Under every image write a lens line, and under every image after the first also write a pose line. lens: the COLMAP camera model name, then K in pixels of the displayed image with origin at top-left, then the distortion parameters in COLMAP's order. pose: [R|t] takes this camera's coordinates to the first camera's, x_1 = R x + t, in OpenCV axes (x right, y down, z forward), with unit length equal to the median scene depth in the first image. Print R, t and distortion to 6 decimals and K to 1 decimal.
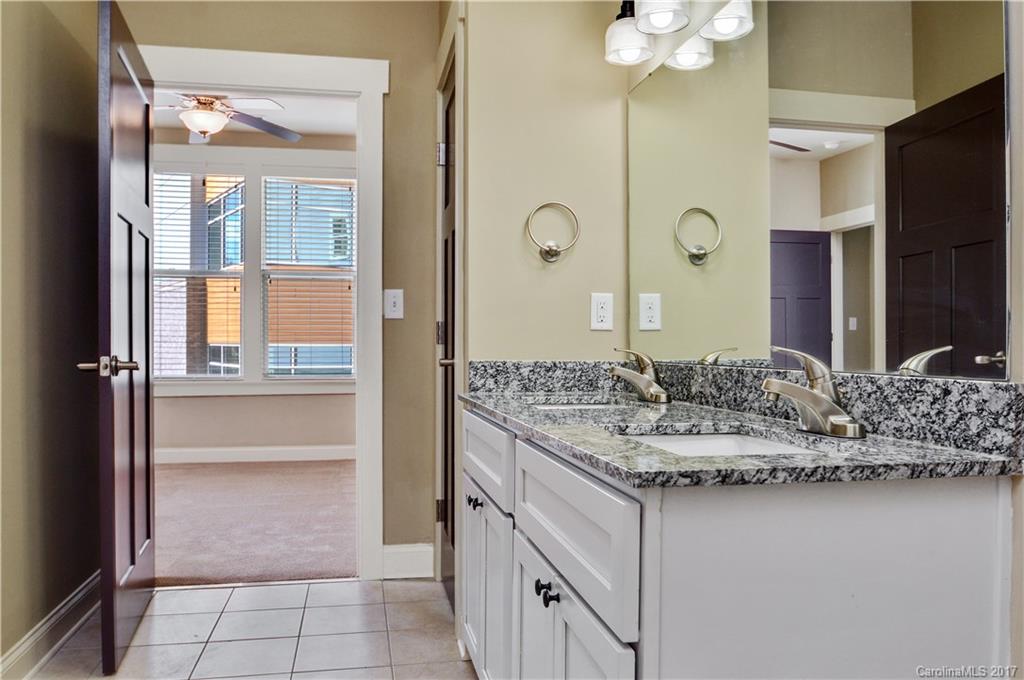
lens RADIAL K [[812.4, 0, 512.0], [0, 812.4, 340.0], [0, 0, 1]] dist [0.000096, 0.000108]
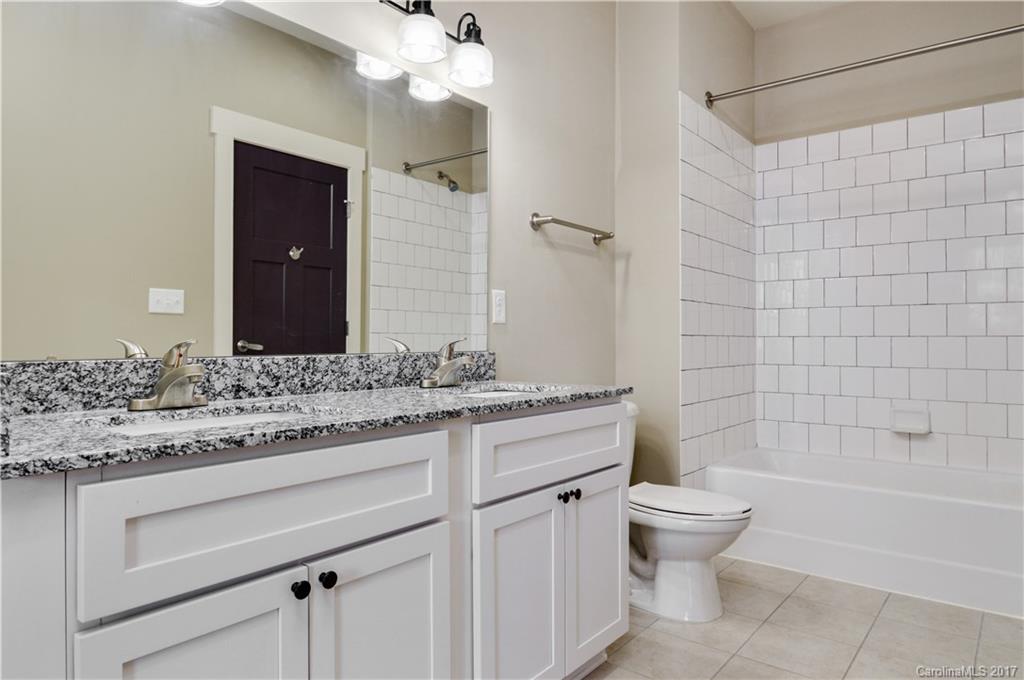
lens RADIAL K [[651.0, 0, 510.8], [0, 651.0, 335.4], [0, 0, 1]] dist [0.000454, -0.005417]
pose [[-0.653194, 0.002612, 0.757186, -0.624839], [-0.007800, 0.999918, -0.010179, 0.012722], [-0.757151, -0.012555, -0.653119, 1.435405]]
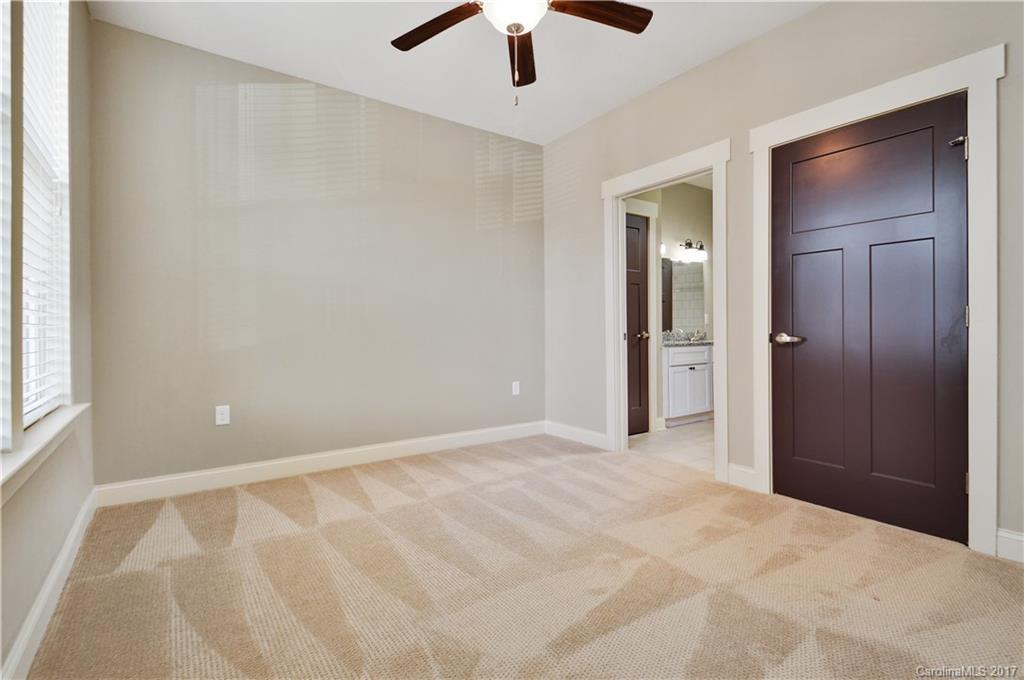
lens RADIAL K [[475.2, 0, 517.7], [0, 475.2, 330.2], [0, 0, 1]] dist [0.014219, -0.014190]
pose [[-0.424549, 0.002489, 0.905401, -2.079347], [0.001385, 0.999997, -0.002100, 0.025316], [-0.905404, 0.000363, -0.424551, 3.221515]]
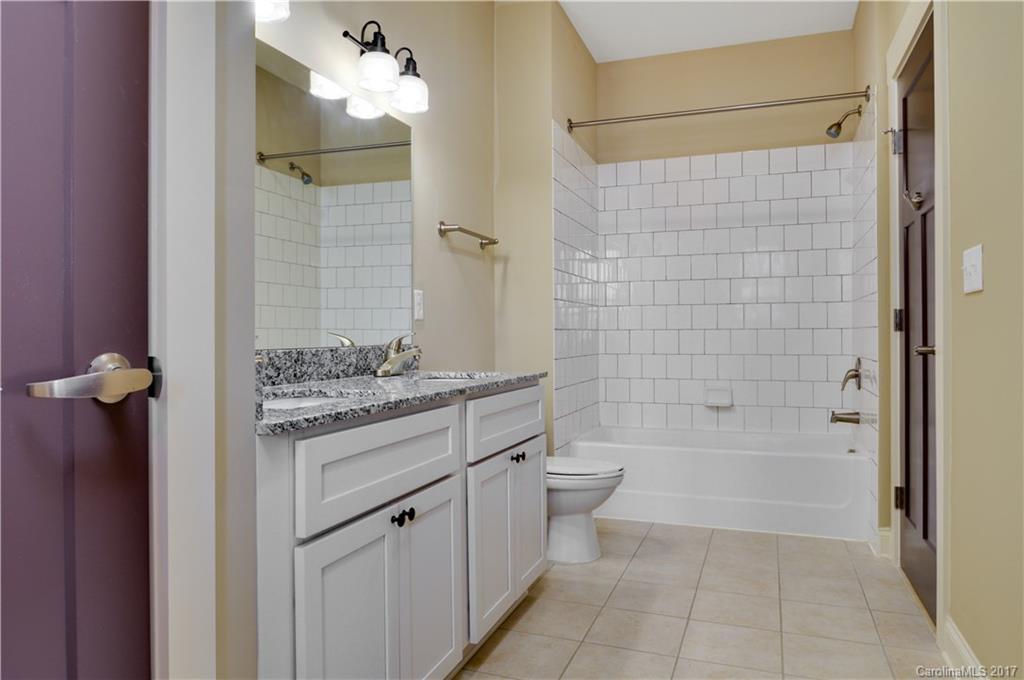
lens RADIAL K [[694.3, 0, 511.9], [0, 694.3, 336.9], [0, 0, 1]] dist [0.000330, 0.000754]
pose [[-0.856460, 0.000221, 0.516213, -0.611085], [0.000372, 1.000000, 0.000189, 0.014184], [-0.516213, 0.000354, -0.856460, 1.843152]]
